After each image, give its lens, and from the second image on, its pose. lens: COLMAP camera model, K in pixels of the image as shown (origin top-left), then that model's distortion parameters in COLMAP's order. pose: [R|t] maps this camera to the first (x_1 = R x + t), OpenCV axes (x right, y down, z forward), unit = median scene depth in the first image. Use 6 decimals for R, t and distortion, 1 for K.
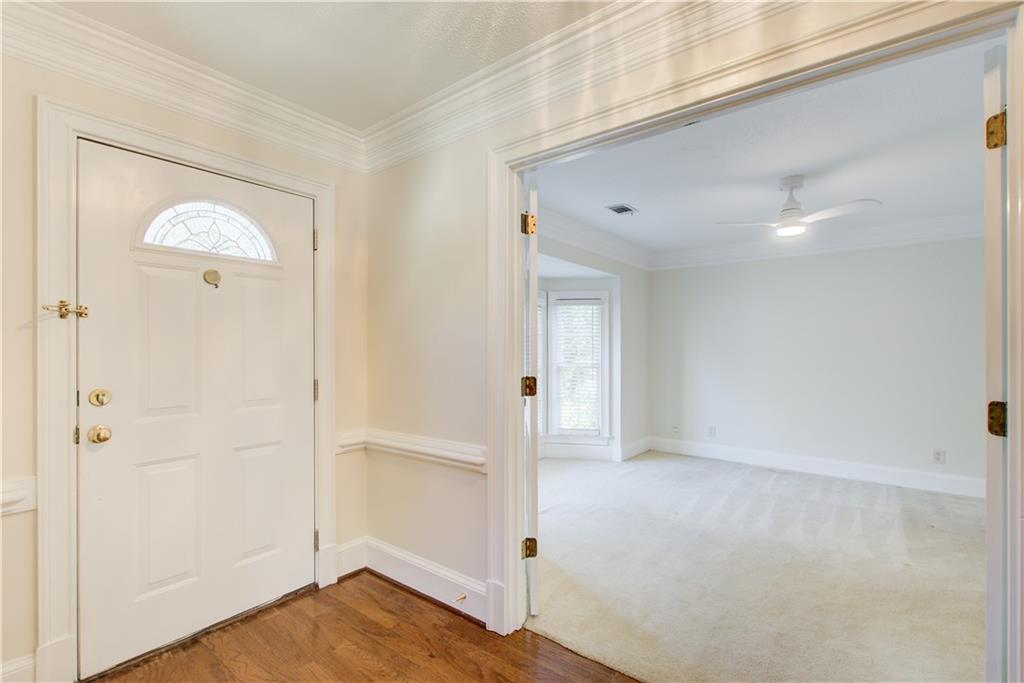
lens RADIAL K [[462.6, 0, 511.9], [0, 462.6, 346.1], [0, 0, 1]] dist [0.004592, -0.002008]
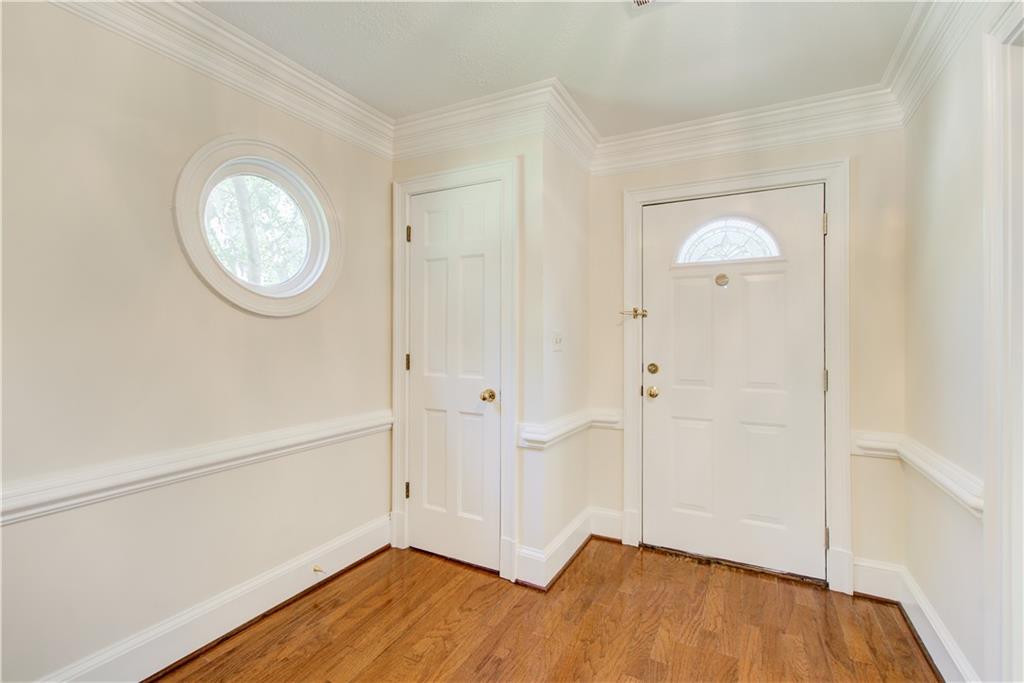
lens RADIAL K [[462.6, 0, 513.4], [0, 462.6, 338.9], [0, 0, 1]] dist [0.004592, -0.002008]
pose [[0.183765, 0.002277, -0.982968, 0.455220], [-0.000769, 0.999997, 0.002173, 0.007397], [0.982970, 0.000357, 0.183766, 0.210529]]
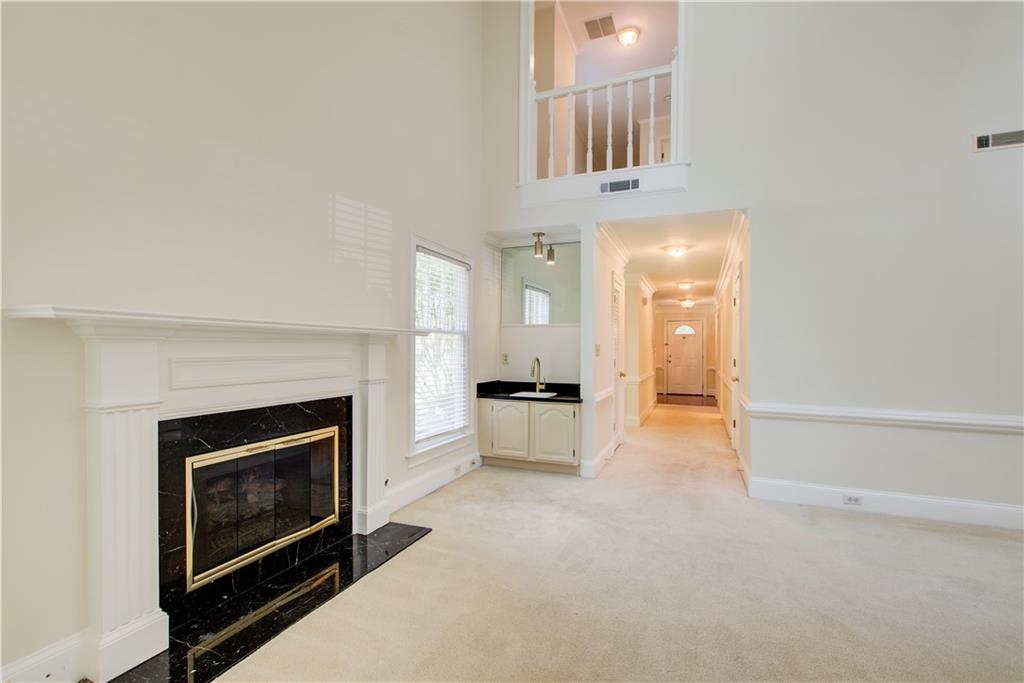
lens RADIAL K [[462.6, 0, 521.2], [0, 462.6, 348.6], [0, 0, 1]] dist [0.004592, -0.002008]
pose [[0.284285, 0.004928, -0.958727, 4.502598], [-0.006122, 0.999976, 0.003325, -0.012611], [0.958720, 0.004924, 0.284309, -2.751746]]
